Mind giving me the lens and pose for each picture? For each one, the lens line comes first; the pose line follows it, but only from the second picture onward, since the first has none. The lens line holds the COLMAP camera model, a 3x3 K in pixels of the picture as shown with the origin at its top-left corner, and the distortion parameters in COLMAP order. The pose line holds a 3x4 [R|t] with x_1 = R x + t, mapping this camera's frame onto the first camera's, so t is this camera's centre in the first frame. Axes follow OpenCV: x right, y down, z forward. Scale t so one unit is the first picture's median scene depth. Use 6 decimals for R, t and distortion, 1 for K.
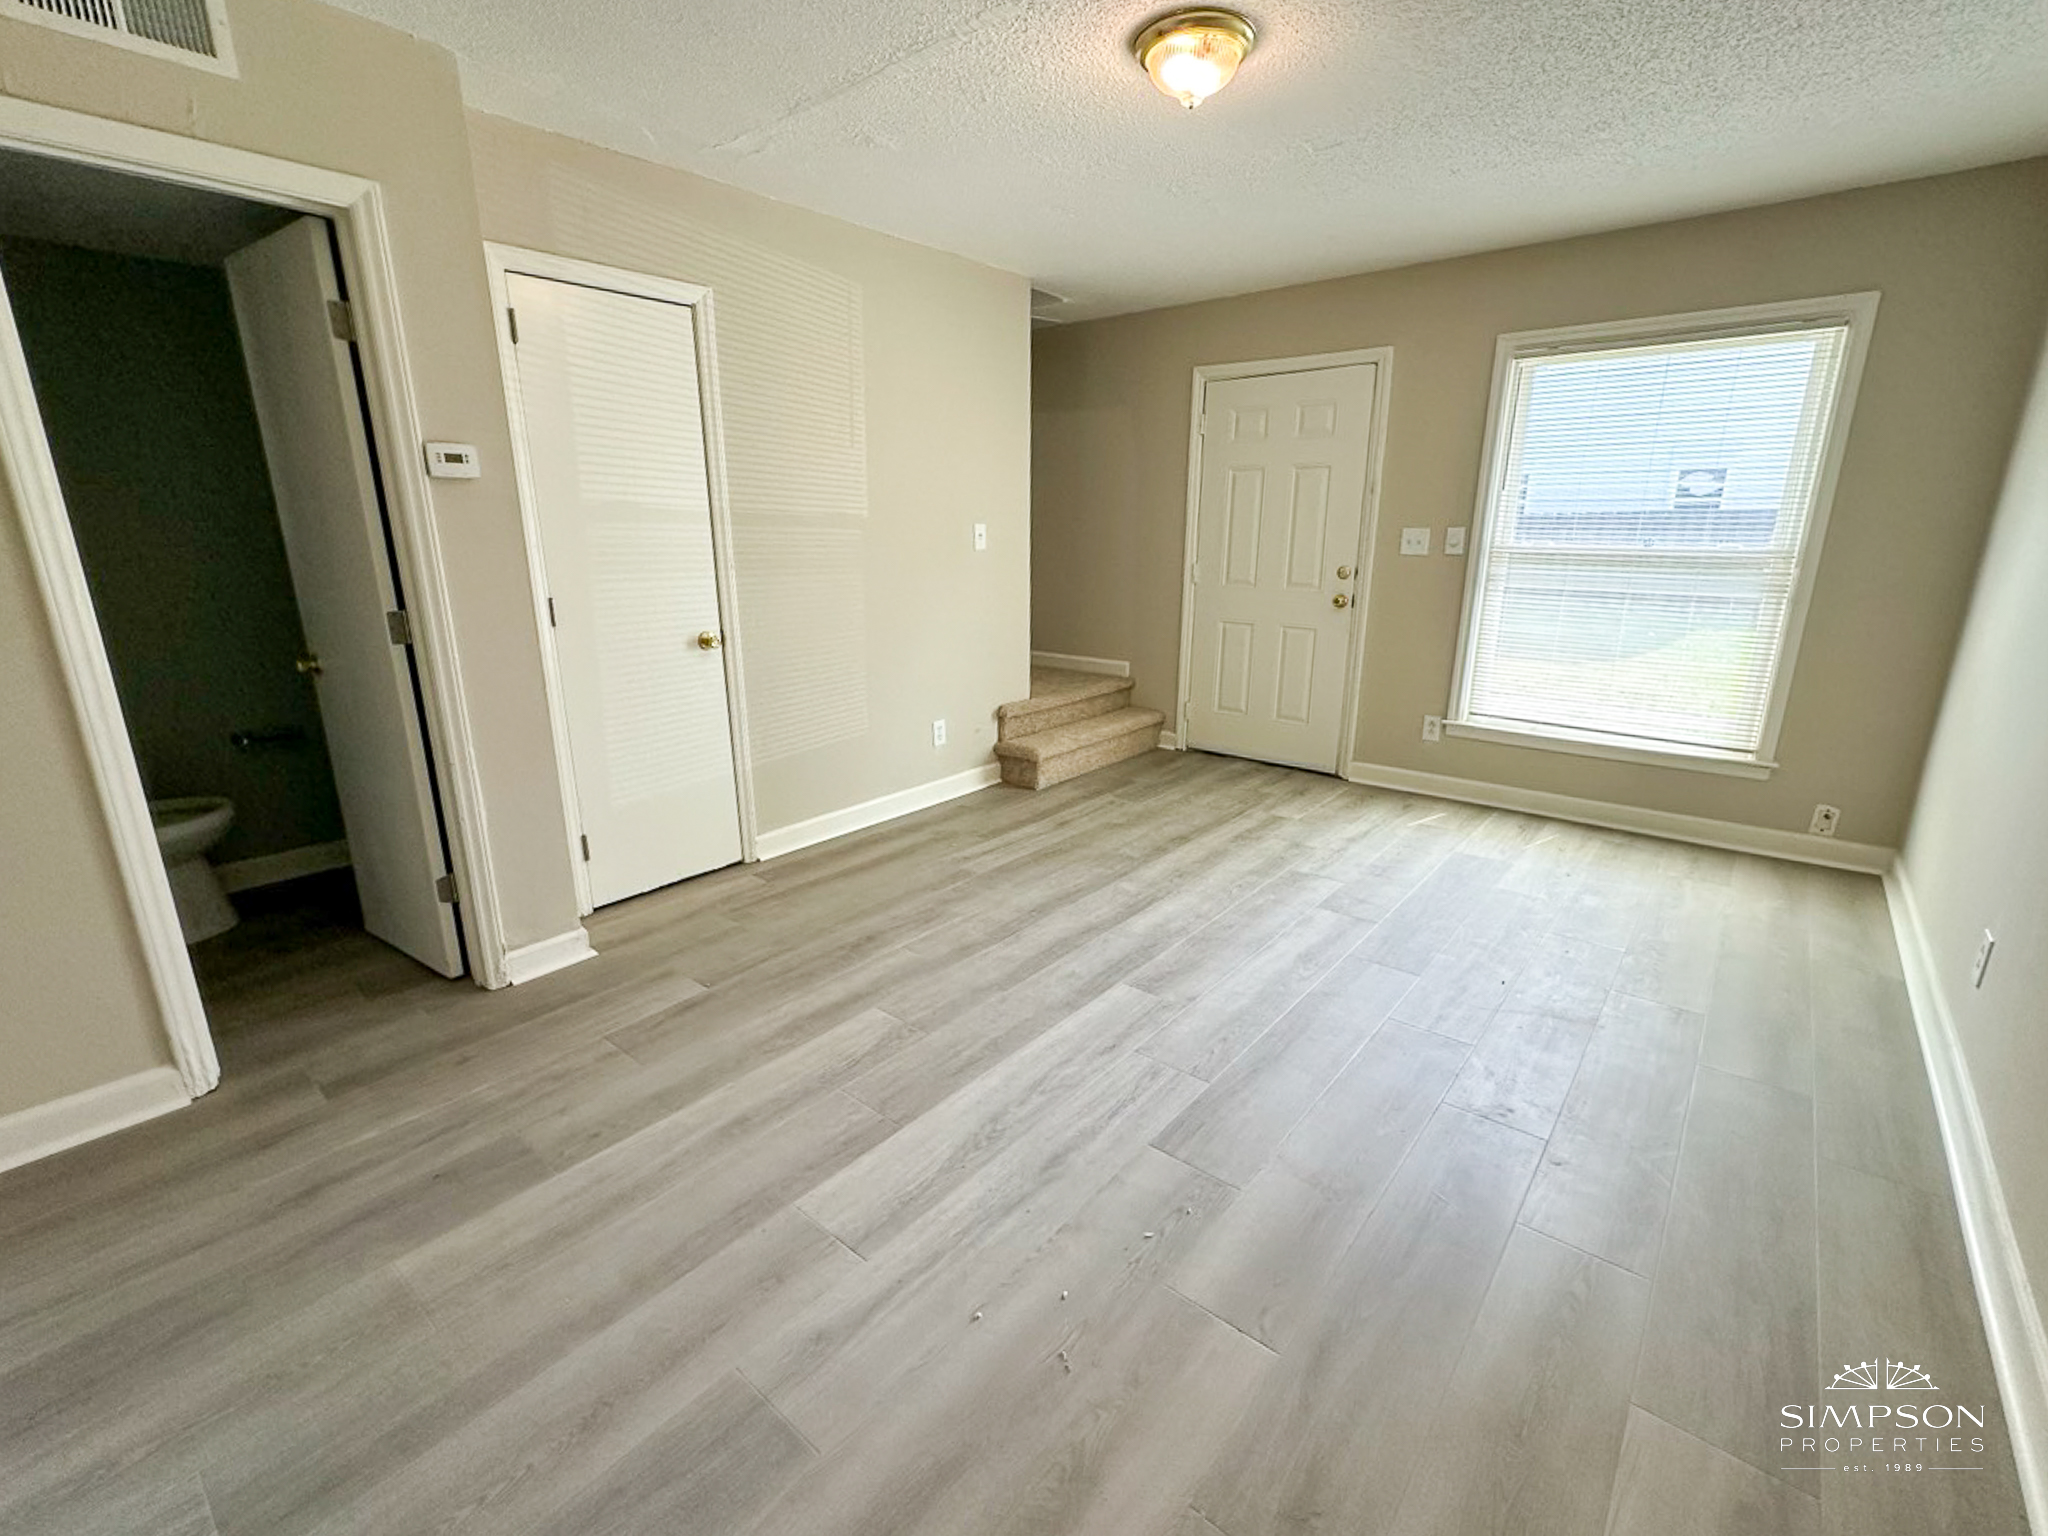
lens RADIAL K [[888.8, 0, 1022.5], [0, 888.8, 765.5], [0, 0, 1]] dist [0.000497, -0.000690]
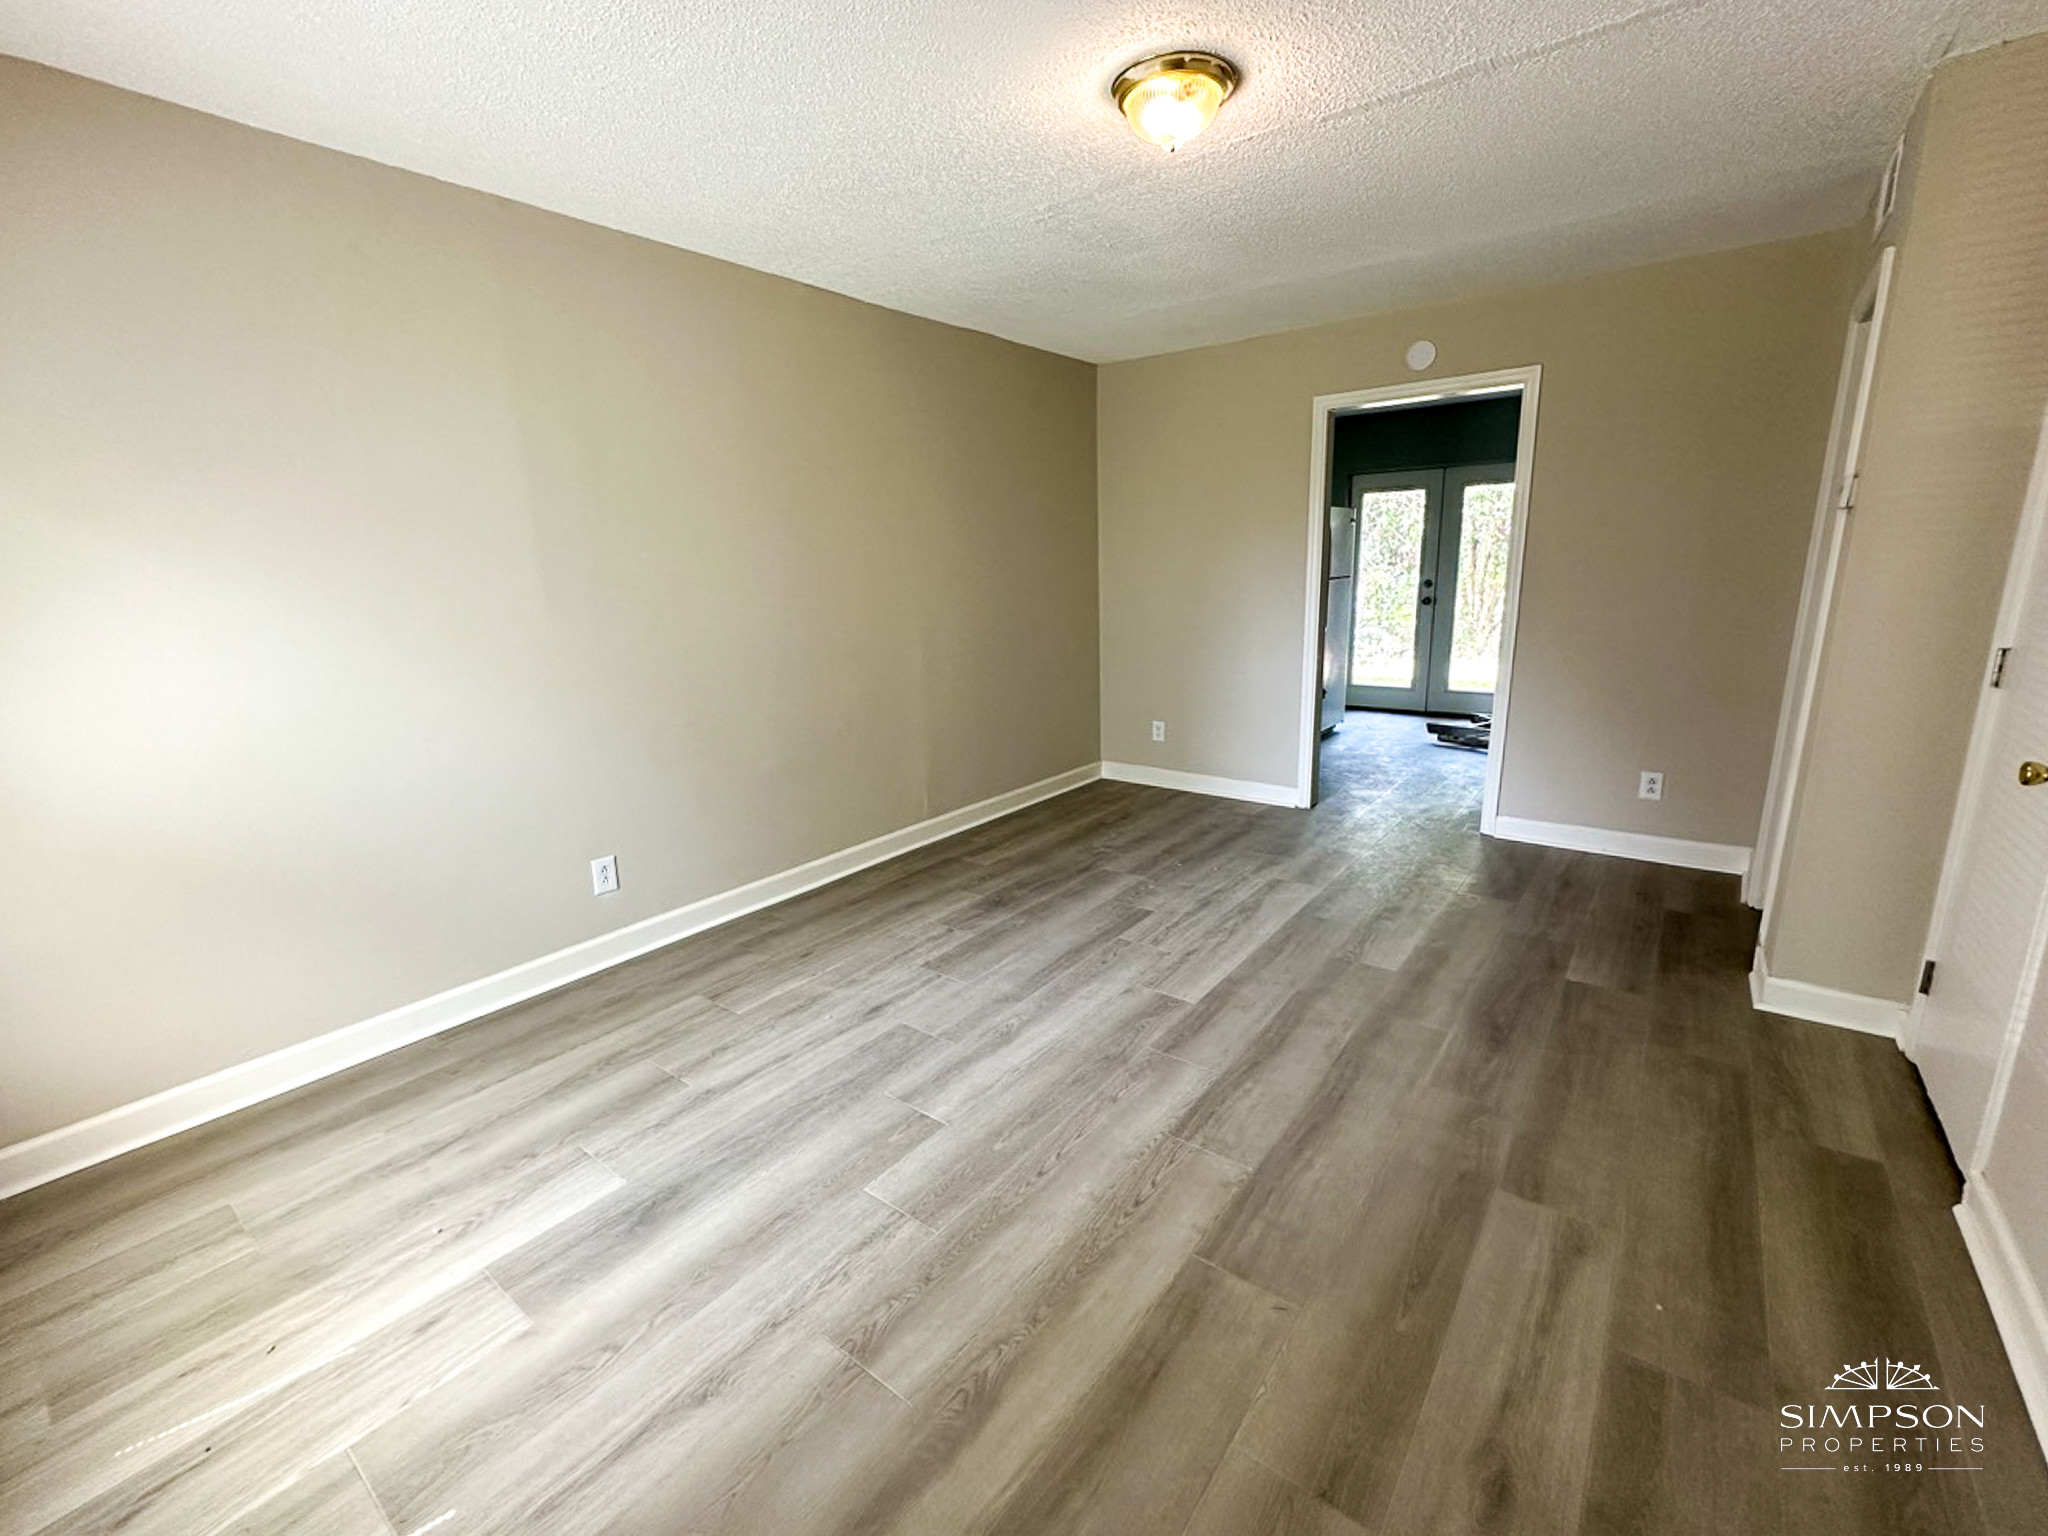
lens RADIAL K [[888.8, 0, 1024.6], [0, 888.8, 772.0], [0, 0, 1]] dist [0.000497, -0.000690]
pose [[-0.998422, 0.038276, -0.041087, 0.251093], [0.013737, 0.875947, 0.482212, -0.367538], [0.054447, 0.480887, -0.875090, 1.298382]]
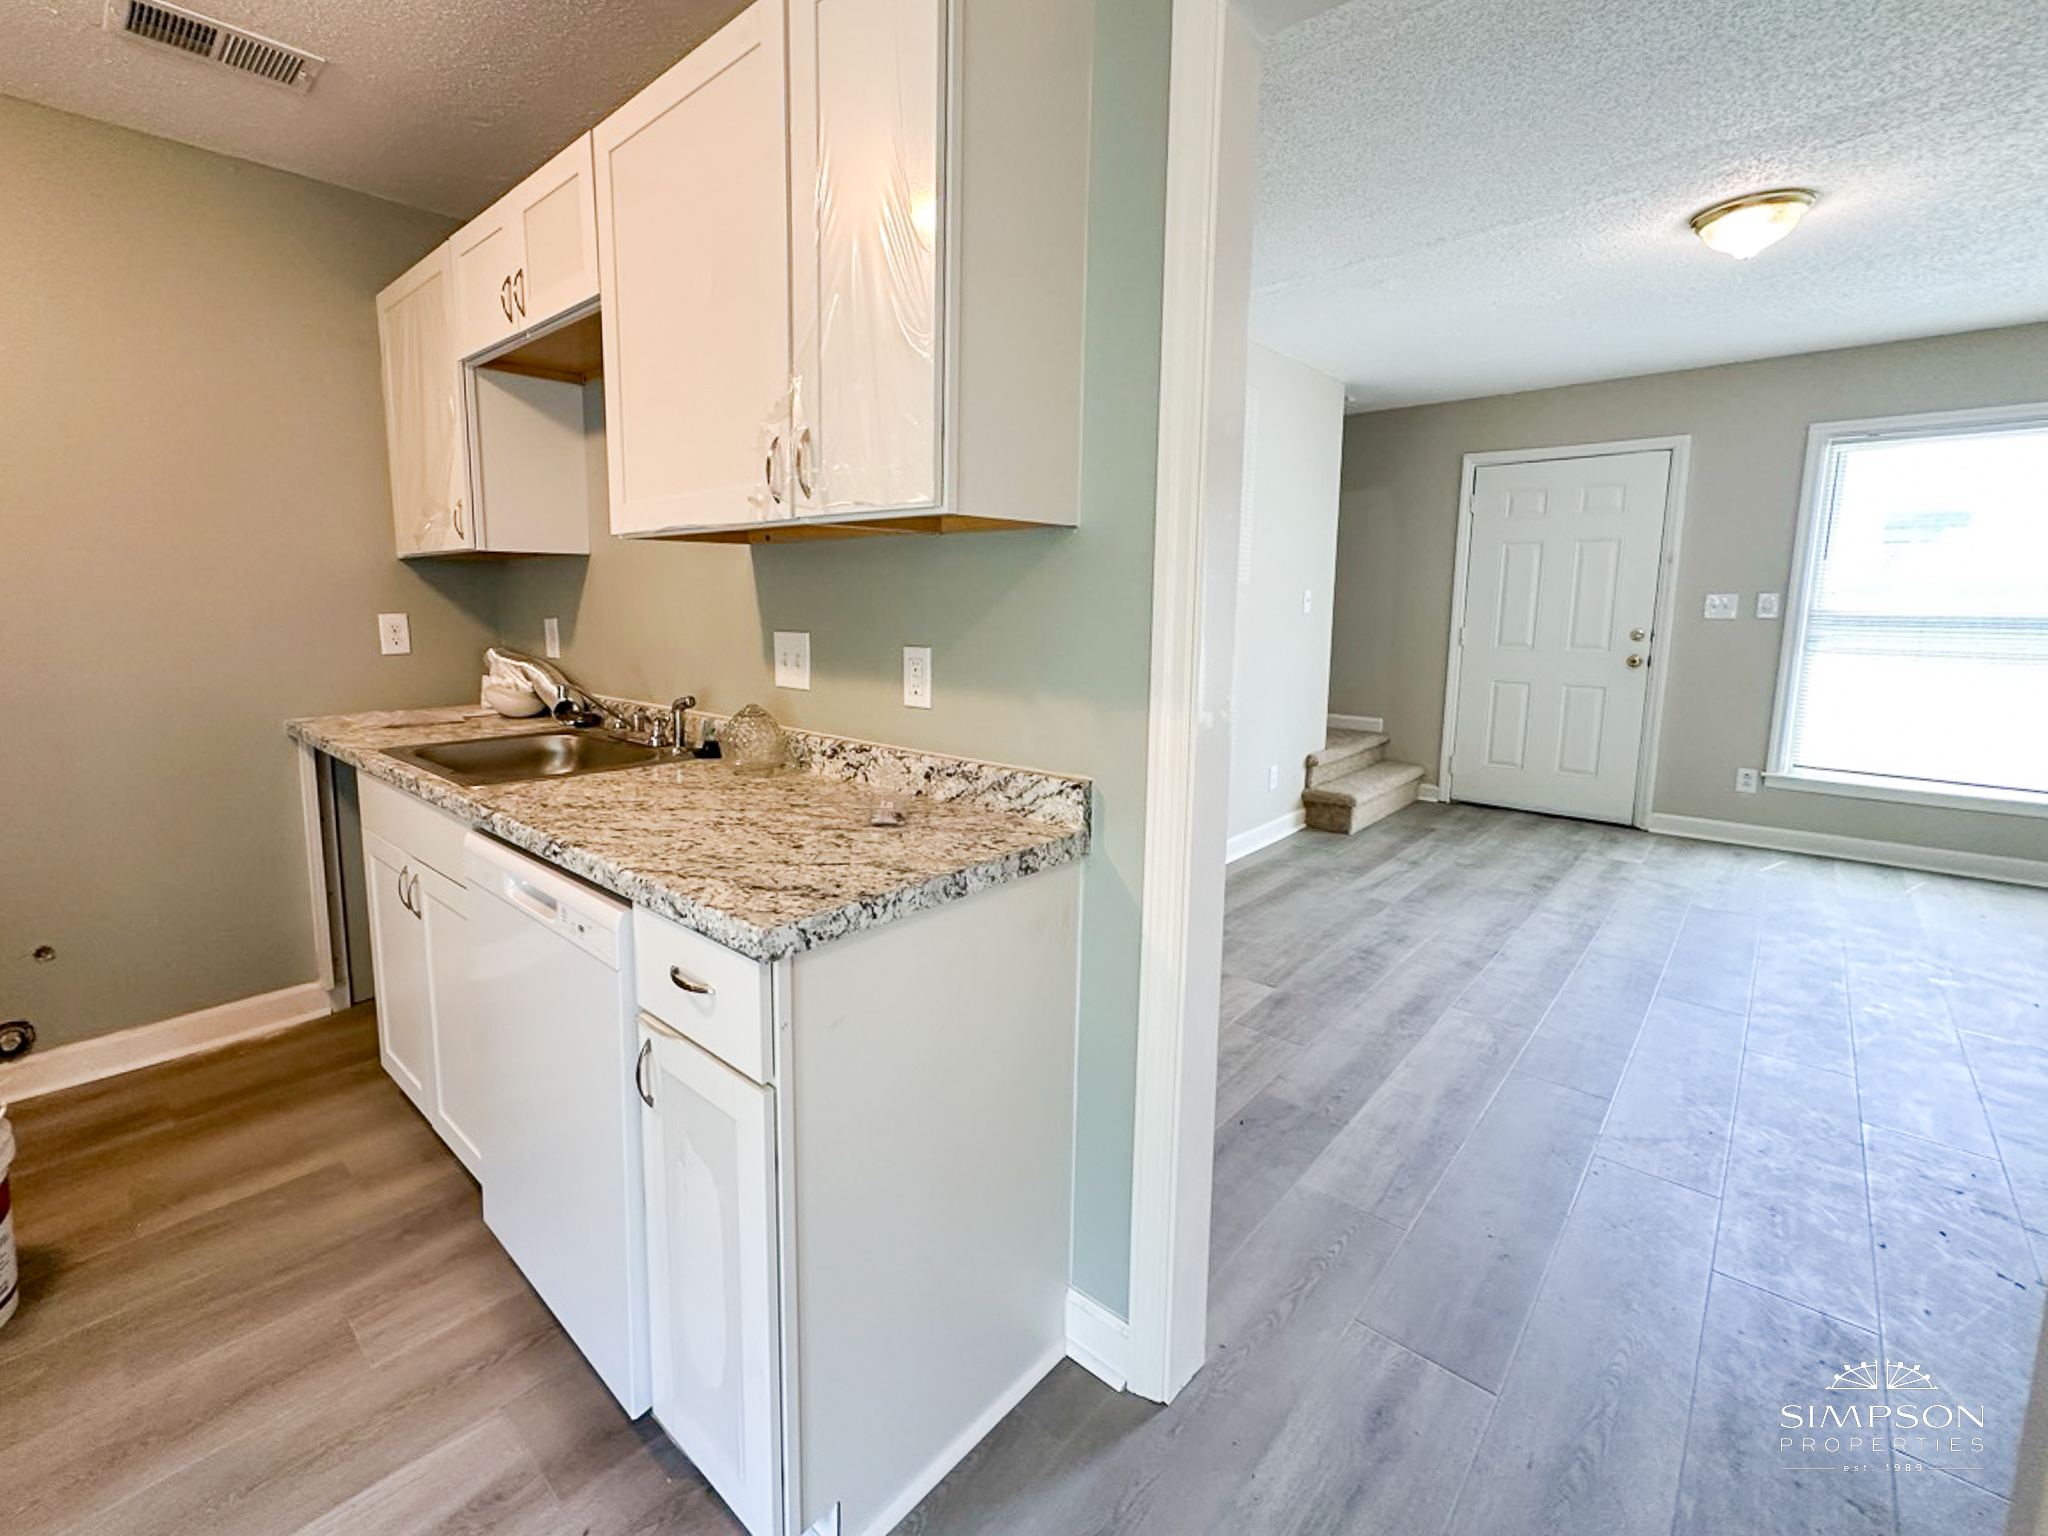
lens RADIAL K [[888.8, 0, 946.7], [0, 888.8, 714.5], [0, 0, 1]] dist [0.000497, -0.000690]
pose [[0.997605, 0.009137, -0.068562, -0.500488], [-0.018466, 0.990440, -0.136705, 0.051094], [0.066658, 0.137644, 0.988236, -0.131024]]
